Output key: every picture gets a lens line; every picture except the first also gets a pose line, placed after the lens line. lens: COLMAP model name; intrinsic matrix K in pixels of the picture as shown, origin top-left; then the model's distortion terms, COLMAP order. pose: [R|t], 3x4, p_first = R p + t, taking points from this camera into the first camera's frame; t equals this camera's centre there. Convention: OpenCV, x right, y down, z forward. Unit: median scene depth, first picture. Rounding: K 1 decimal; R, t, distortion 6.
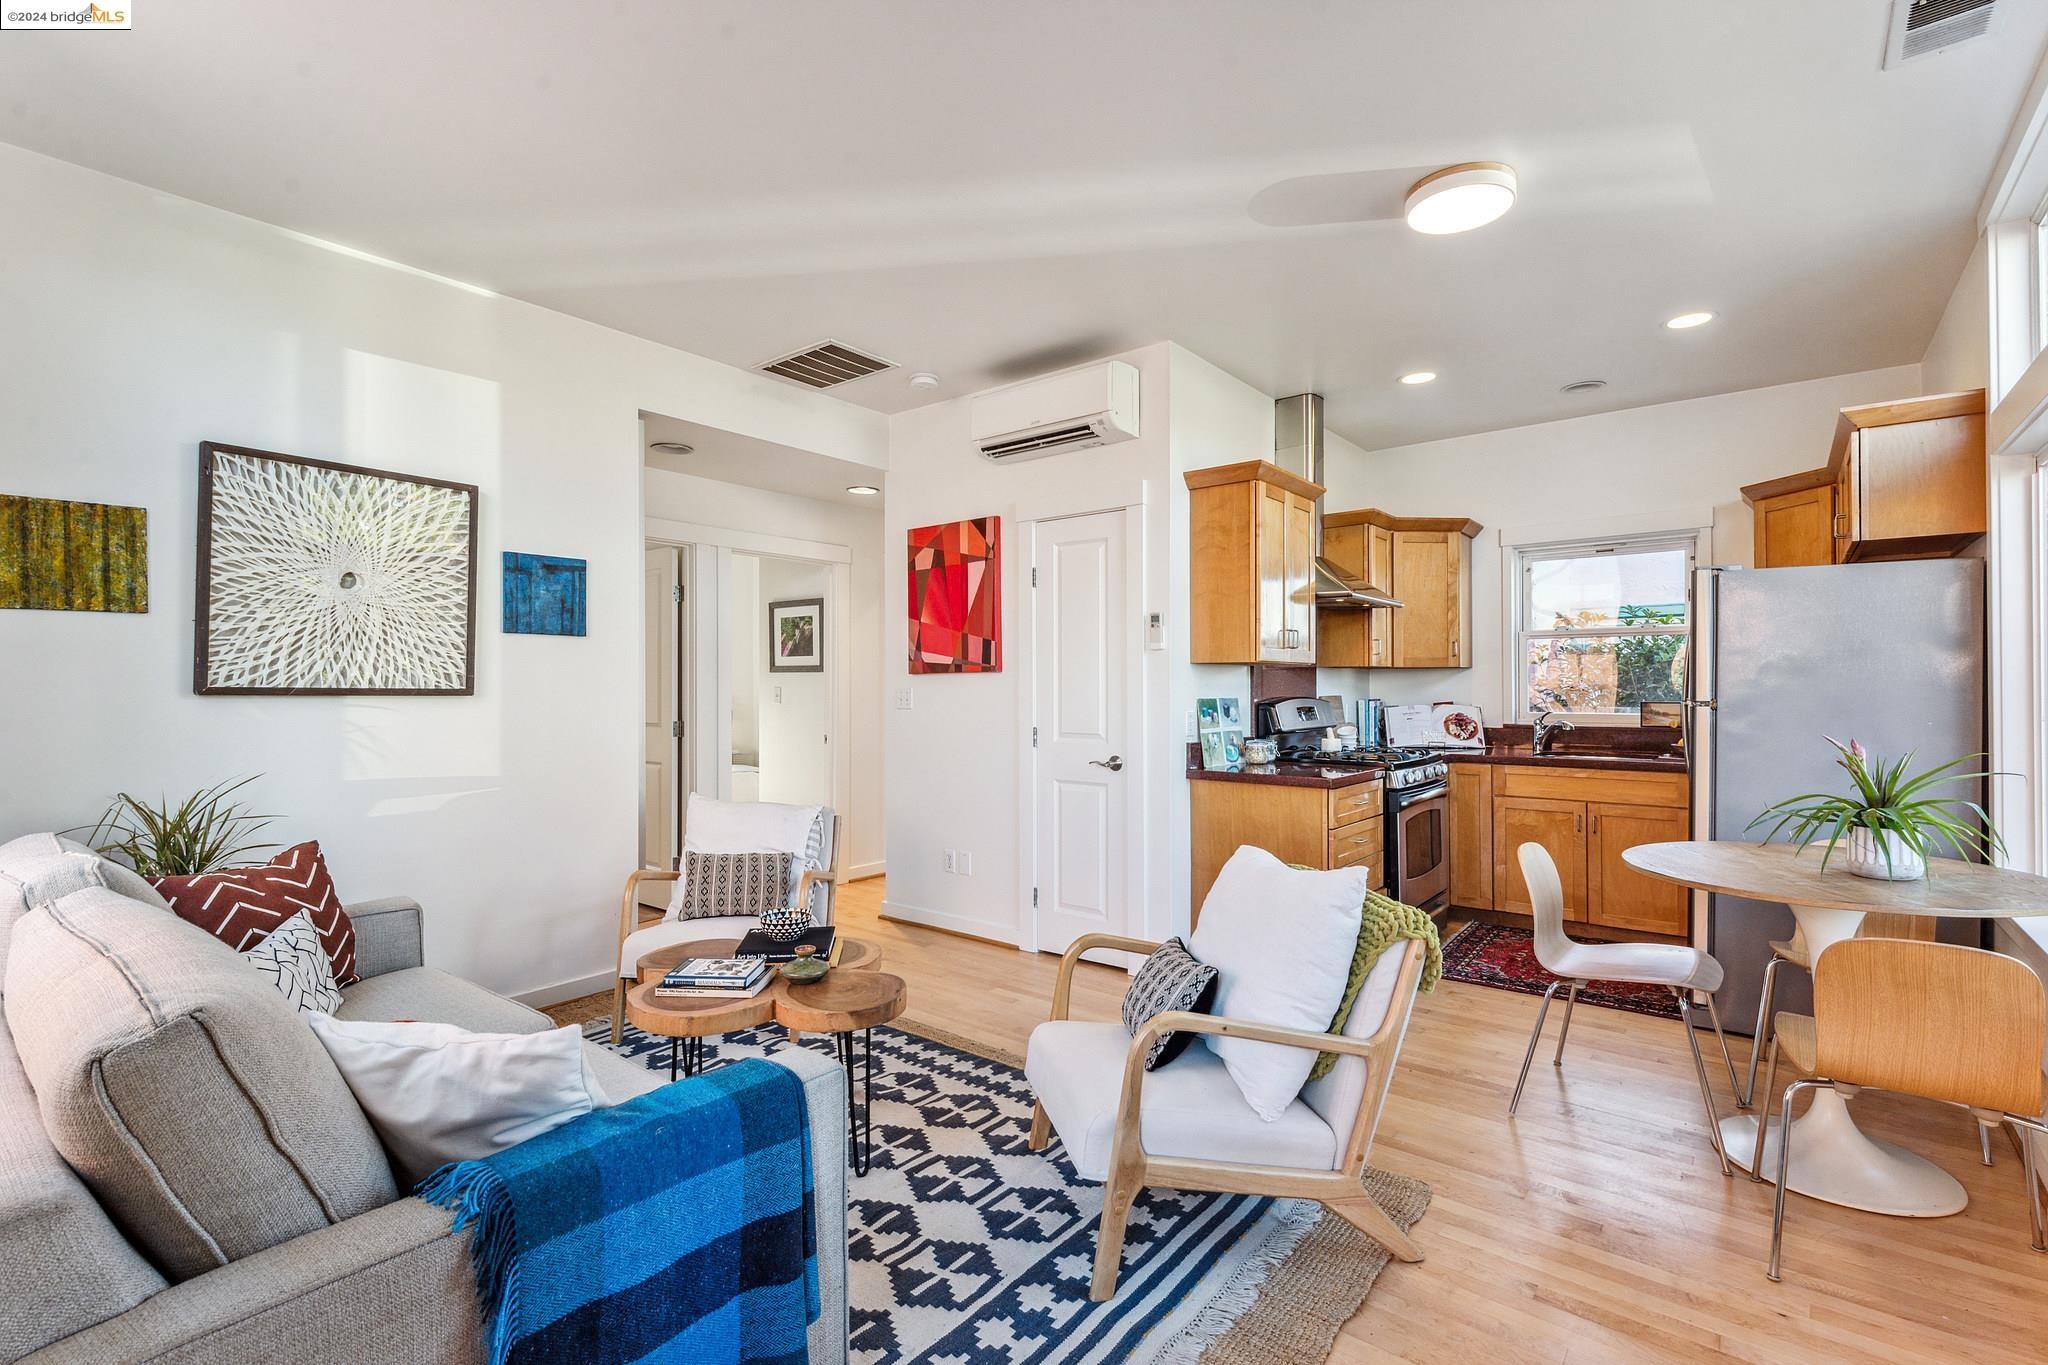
lens RADIAL K [[929.3, 0, 1024.0], [0, 929.3, 682.5], [0, 0, 1]] dist [-0.001484, -0.000086]
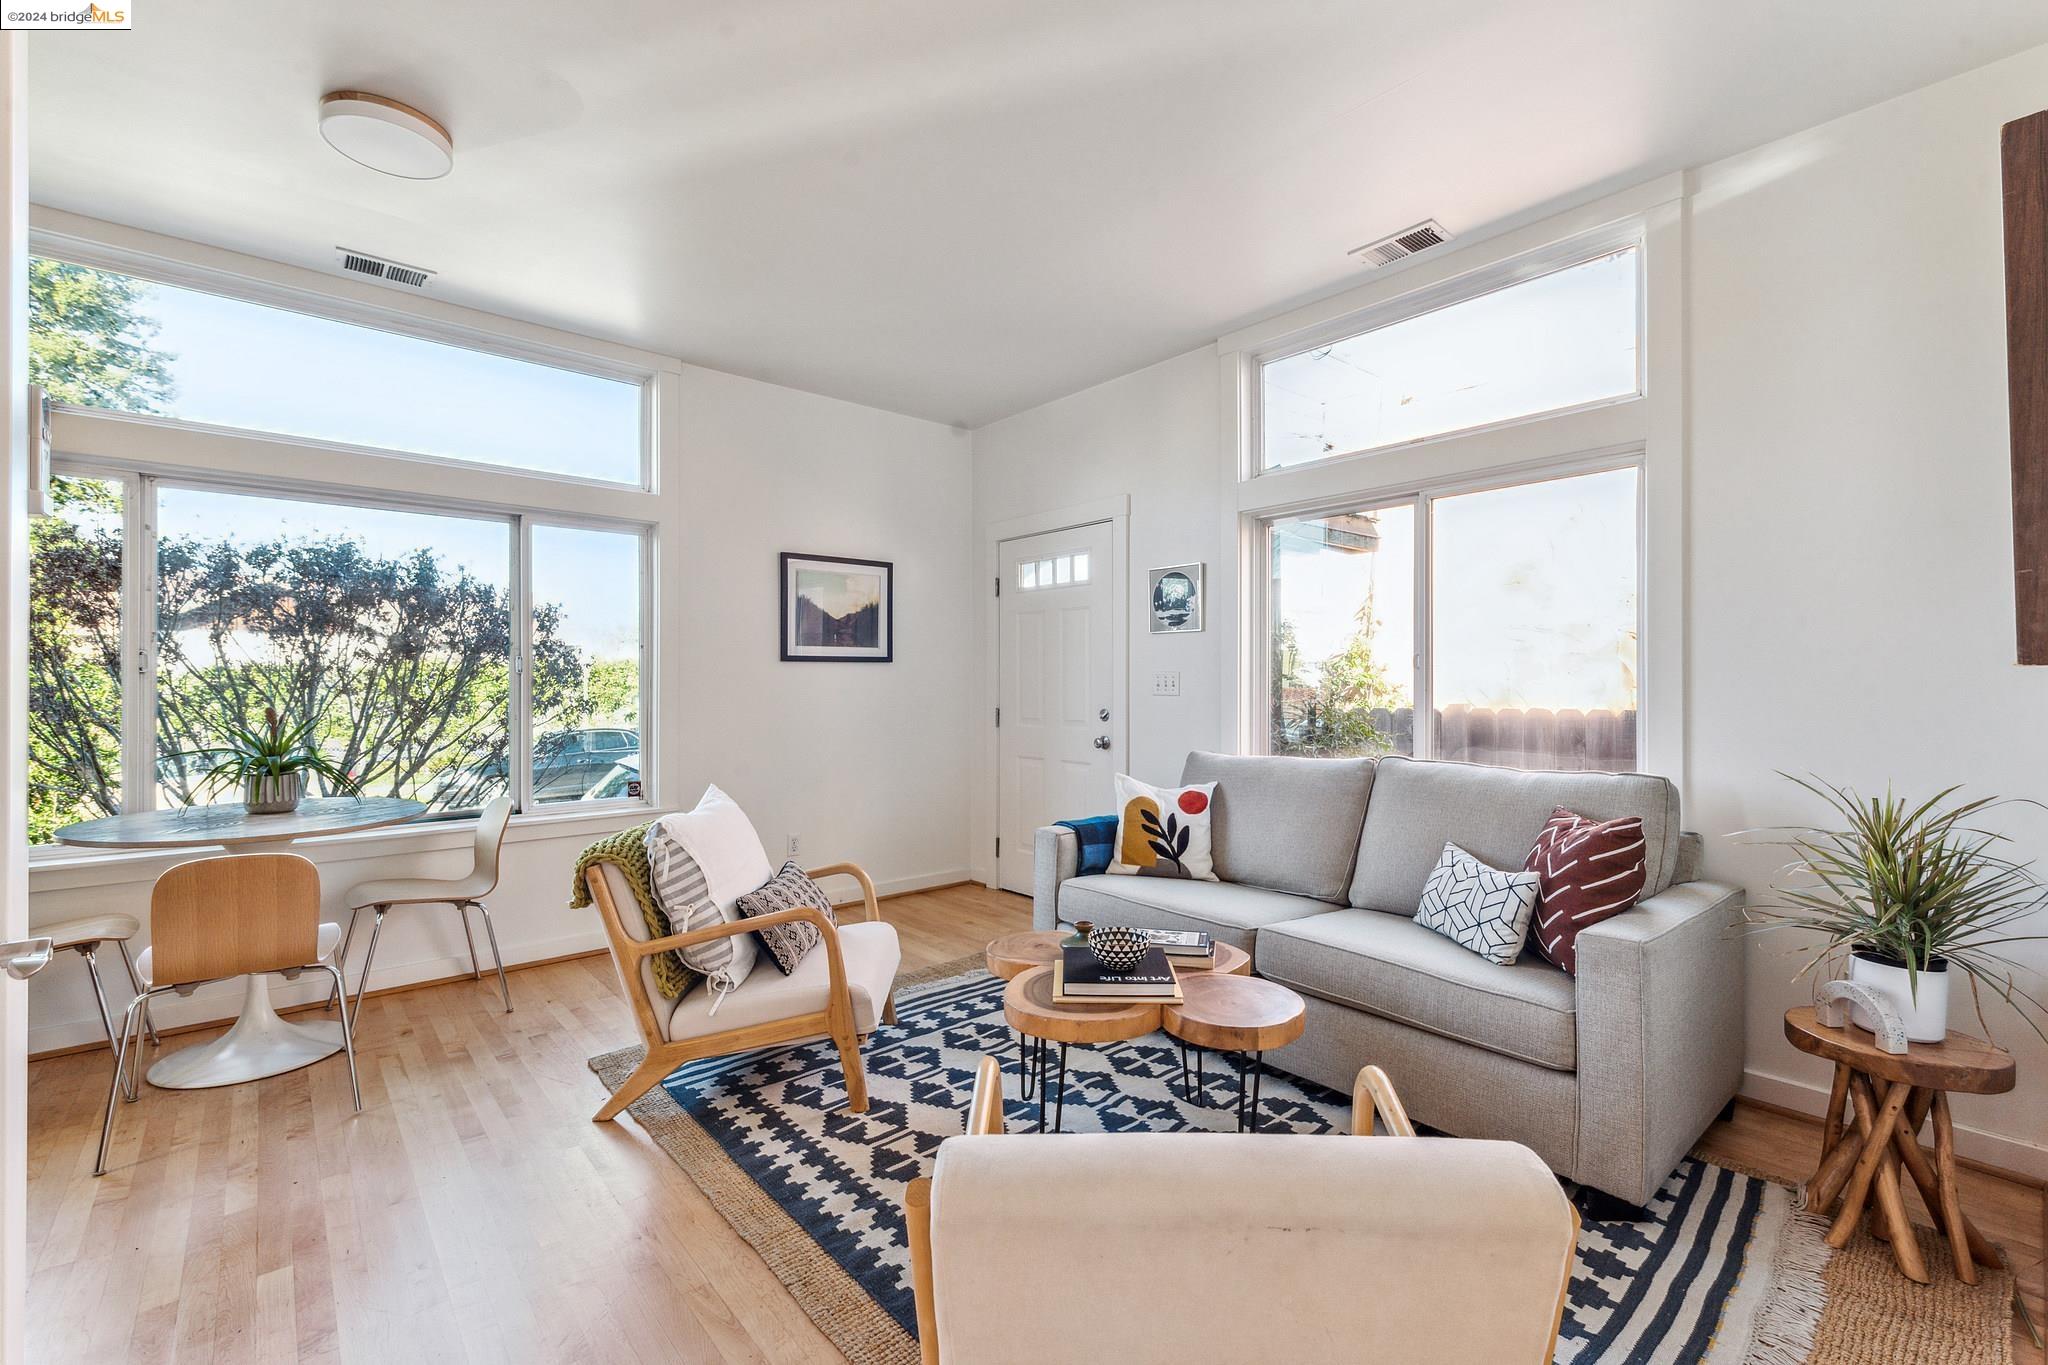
lens RADIAL K [[871.2, 0, 1023.2], [0, 871.2, 675.0], [0, 0, 1]] dist [0.000879, -0.000005]
pose [[-0.984981, 0.005149, 0.172589, -0.144943], [0.003798, 0.999960, -0.008157, 0.010422], [-0.172624, -0.007379, -0.984960, 0.840627]]
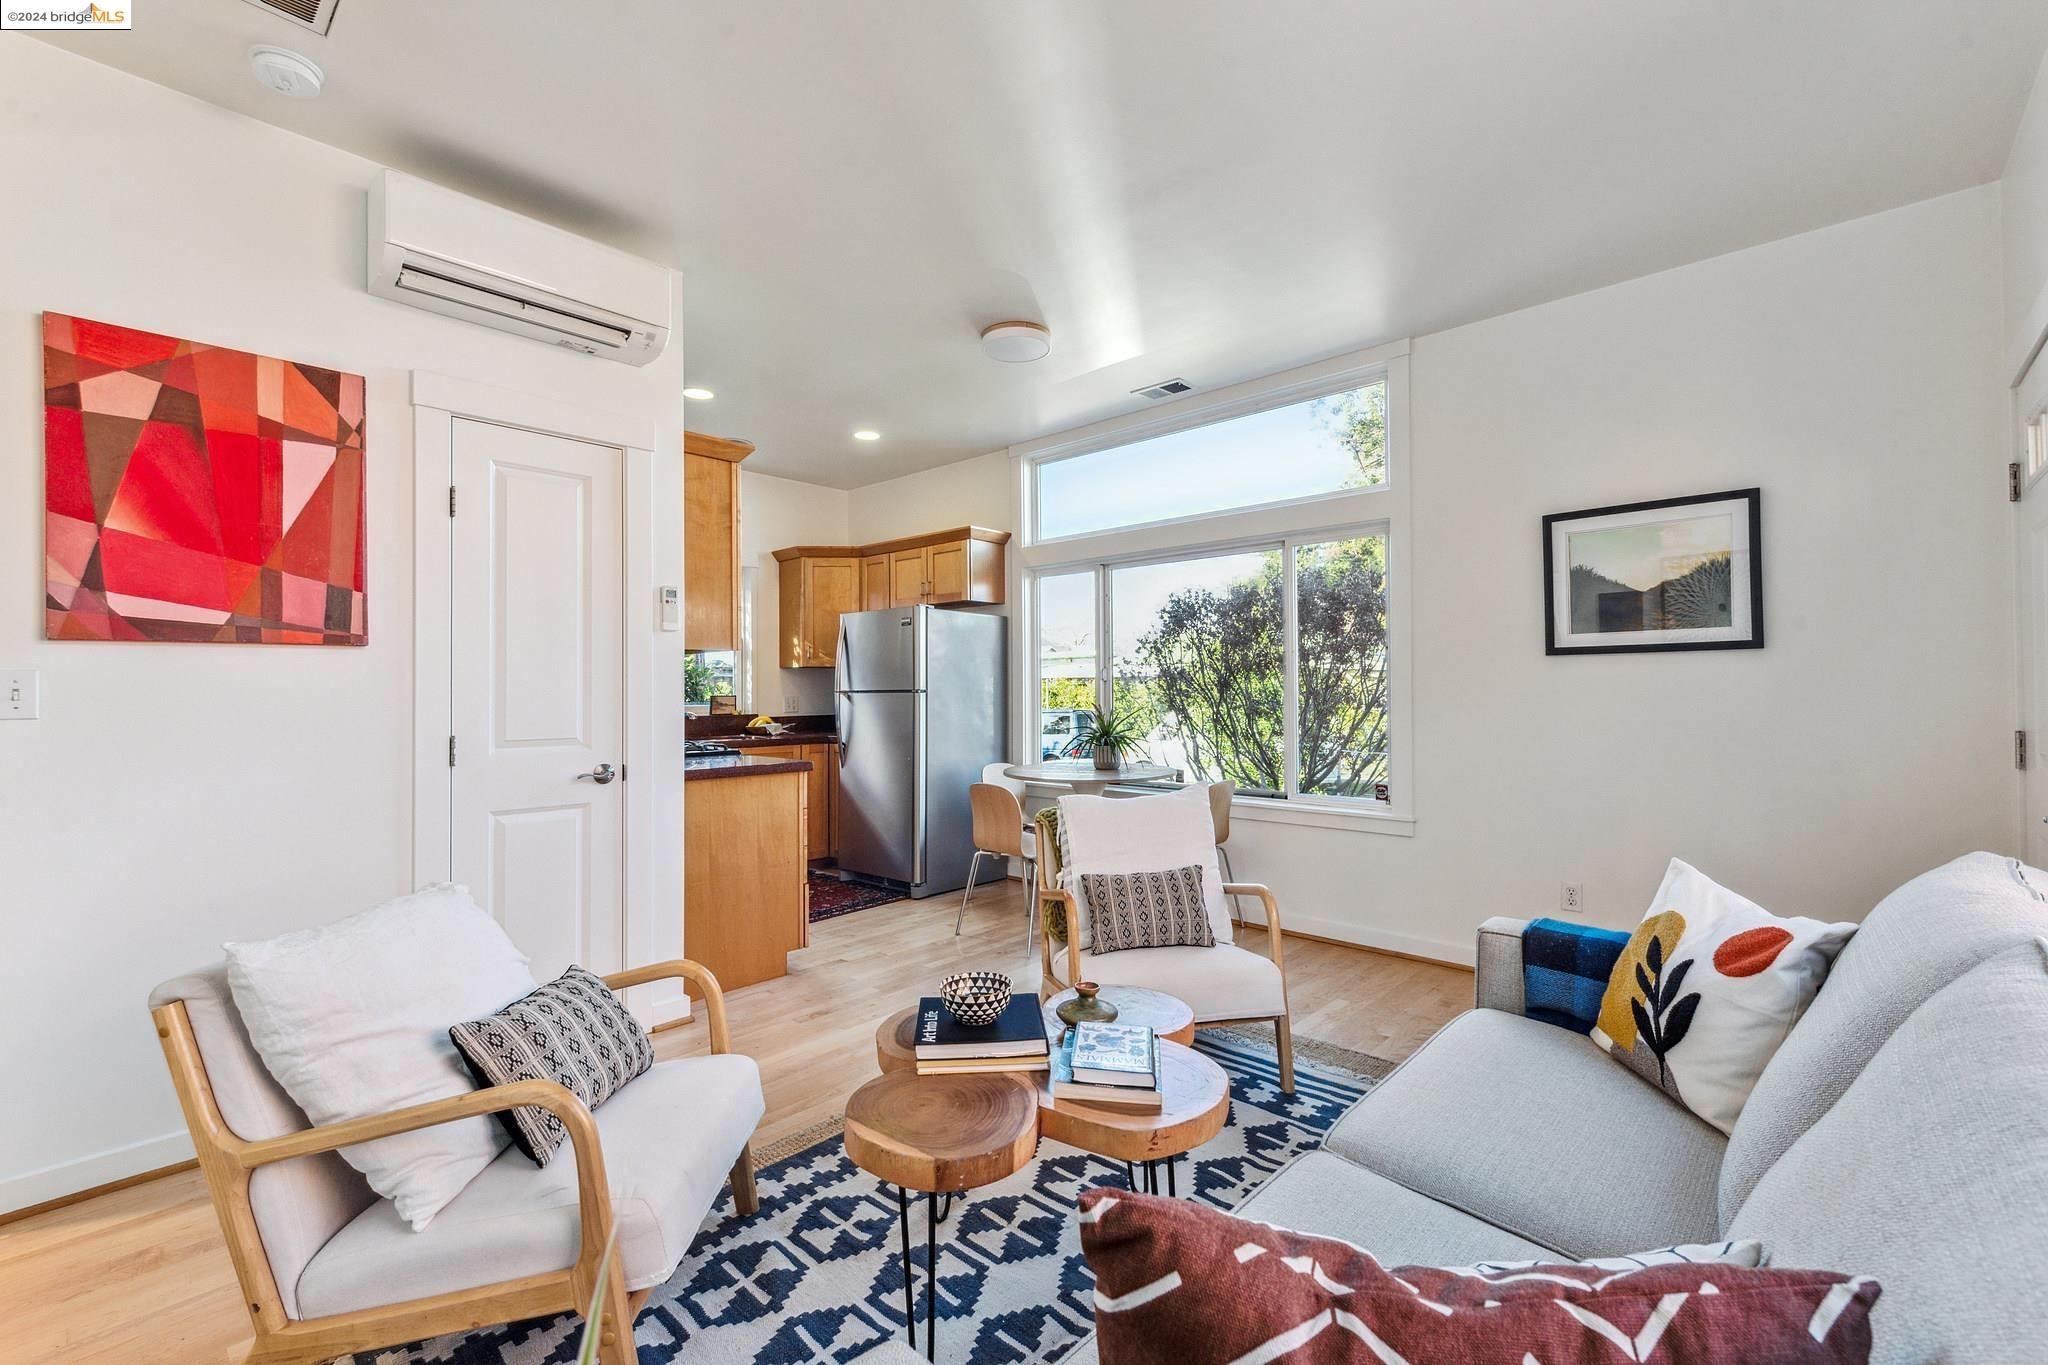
lens RADIAL K [[871.2, 0, 1023.2], [0, 871.2, 675.0], [0, 0, 1]] dist [0.000879, -0.000005]
pose [[0.059305, 0.019364, 0.998052, -0.427619], [0.005026, 0.999793, -0.019696, 0.015058], [-0.998227, 0.006184, 0.059196, 0.436436]]
